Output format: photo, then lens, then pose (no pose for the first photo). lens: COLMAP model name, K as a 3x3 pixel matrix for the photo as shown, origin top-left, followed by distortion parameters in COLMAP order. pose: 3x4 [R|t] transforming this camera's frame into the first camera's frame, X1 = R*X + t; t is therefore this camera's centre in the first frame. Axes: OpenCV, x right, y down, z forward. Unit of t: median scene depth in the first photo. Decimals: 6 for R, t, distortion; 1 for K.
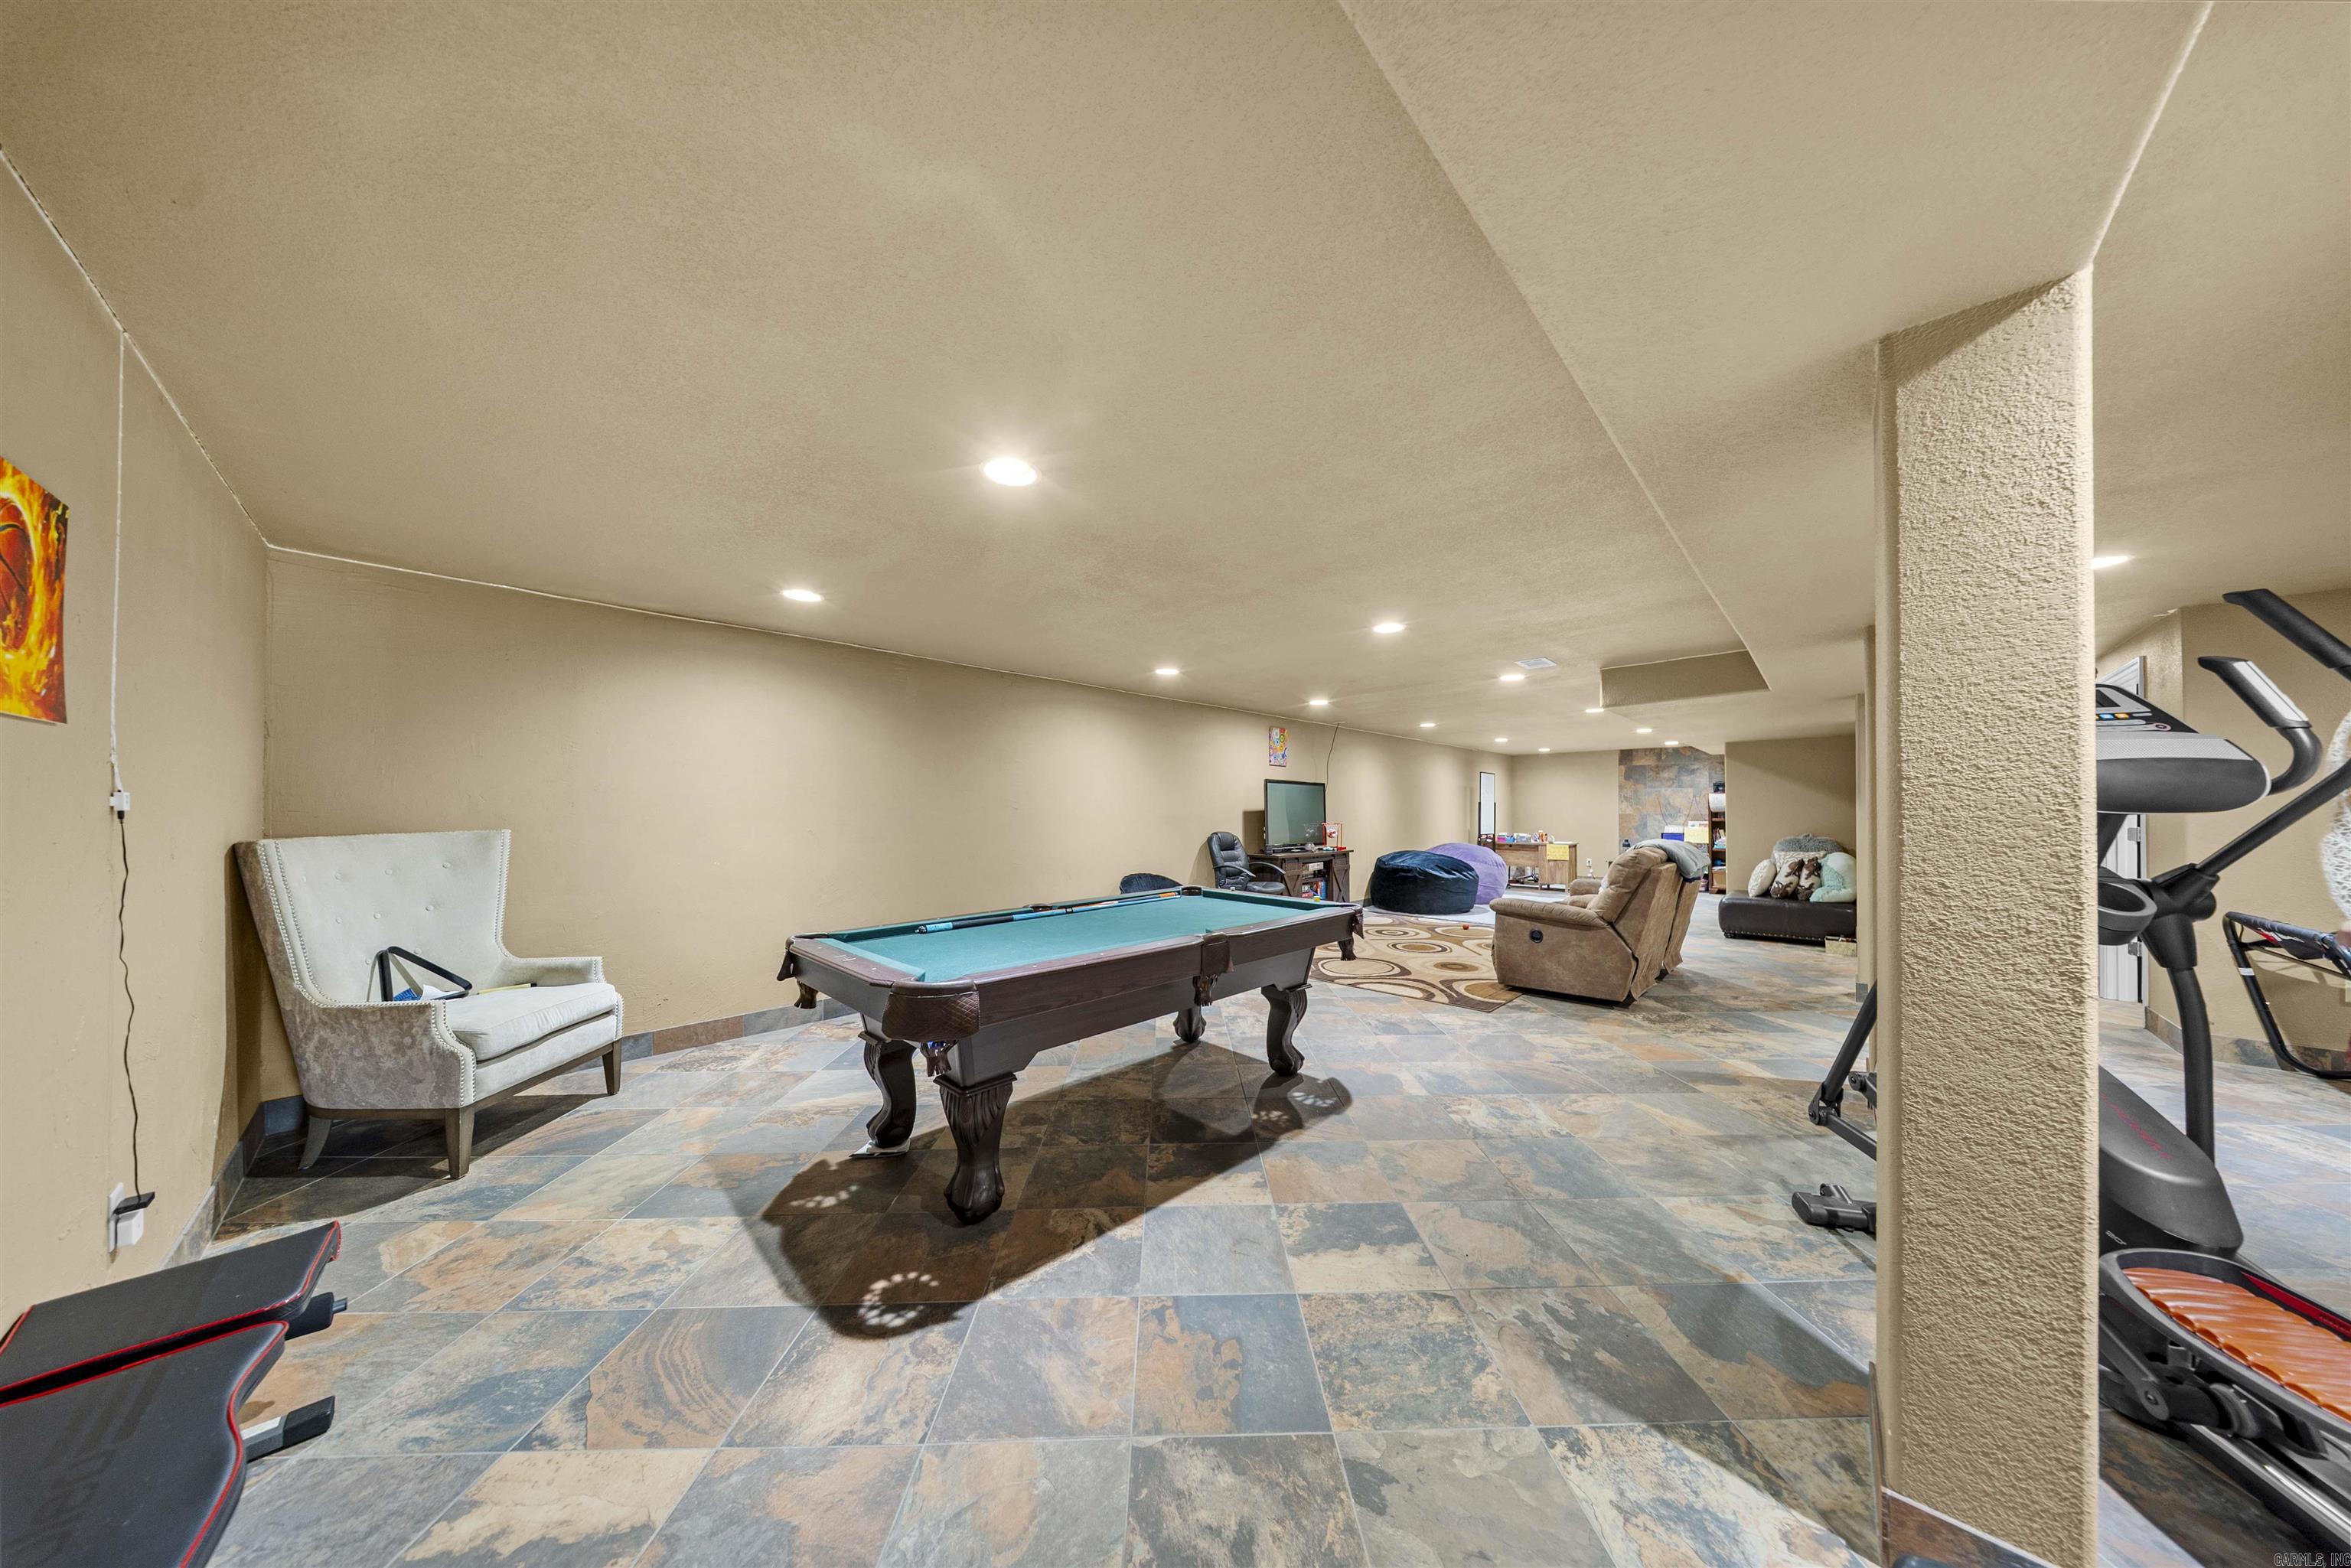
lens RADIAL K [[693.3, 0, 1178.8], [0, 693.3, 792.9], [0, 0, 1]] dist [-0.008351, -0.000030]
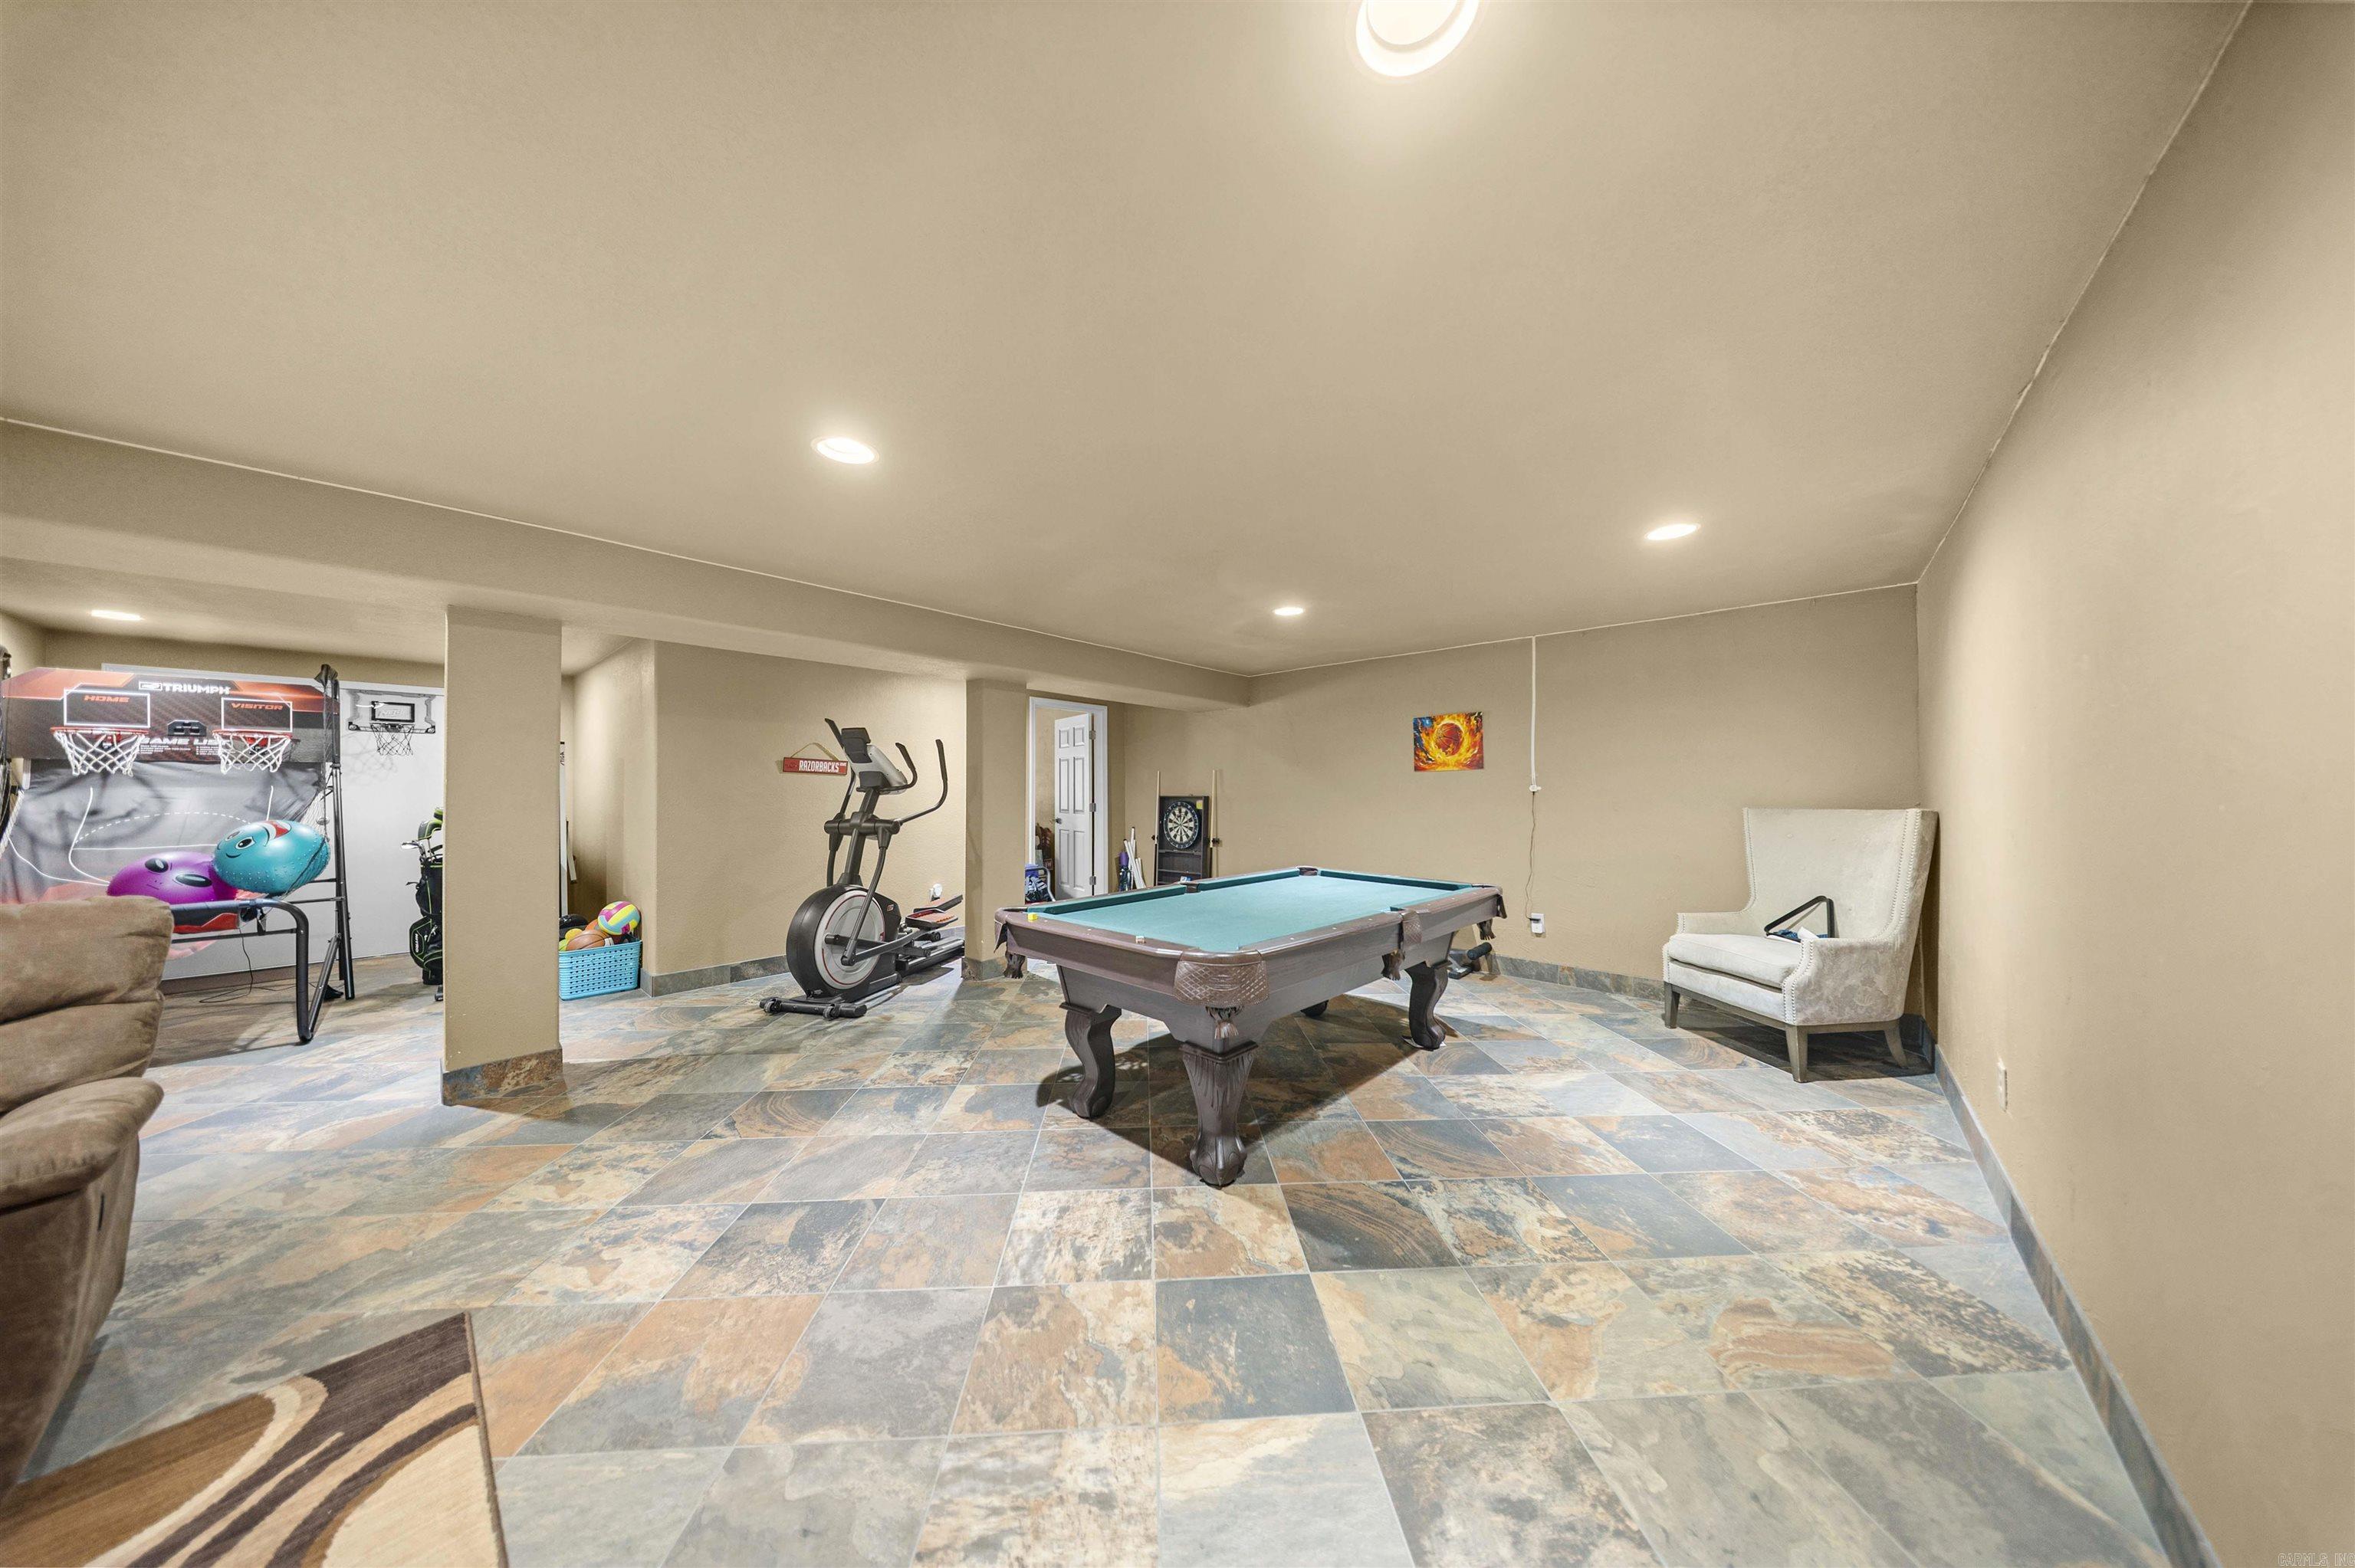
lens RADIAL K [[694.4, 0, 1180.8], [0, 694.4, 793.0], [0, 0, 1]] dist [-0.008351, -0.000030]
pose [[-0.999291, 0.004720, -0.037364, 0.083263], [0.005676, 0.999658, -0.025520, 0.050292], [0.037231, -0.025714, -0.998976, 1.956710]]
